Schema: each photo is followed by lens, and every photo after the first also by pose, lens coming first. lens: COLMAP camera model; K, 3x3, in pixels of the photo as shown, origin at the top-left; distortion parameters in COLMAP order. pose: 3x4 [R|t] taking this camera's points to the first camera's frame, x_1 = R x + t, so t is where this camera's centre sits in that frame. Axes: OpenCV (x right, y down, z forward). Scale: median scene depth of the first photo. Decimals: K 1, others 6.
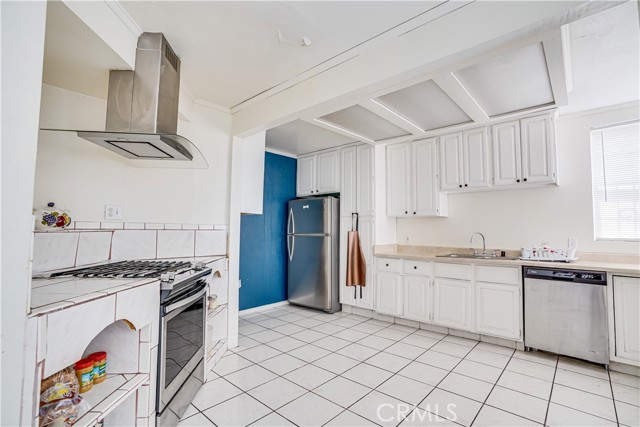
lens RADIAL K [[297.9, 0, 321.1], [0, 297.9, 213.2], [0, 0, 1]] dist [-0.072171, 0.030572]
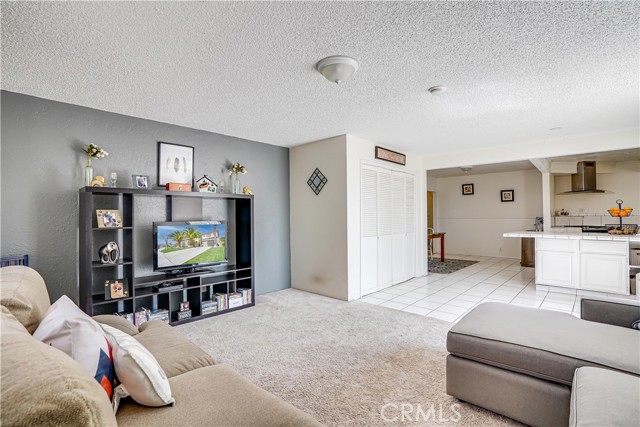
lens RADIAL K [[297.9, 0, 321.1], [0, 297.9, 213.2], [0, 0, 1]] dist [-0.072171, 0.030572]
pose [[-0.026720, -0.014119, -0.999543, 2.757679], [0.059732, 0.998091, -0.015695, -0.108580], [0.997857, -0.060124, -0.025826, -1.969333]]
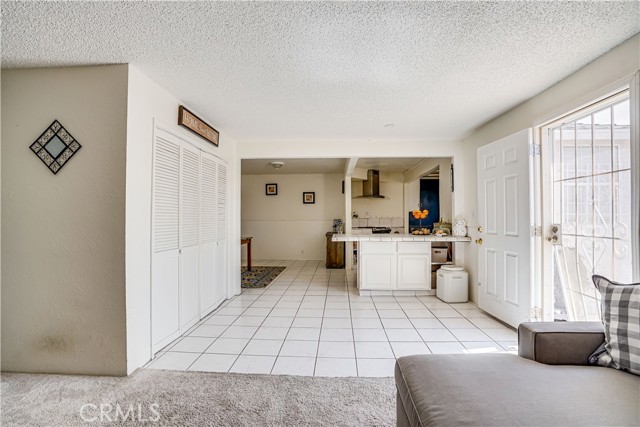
lens RADIAL K [[297.9, 0, 321.1], [0, 297.9, 213.2], [0, 0, 1]] dist [-0.072171, 0.030572]
pose [[0.627331, -0.016906, -0.778569, 1.981541], [0.047322, 0.998744, 0.016443, -0.105744], [0.777314, -0.047158, 0.627343, -1.953307]]
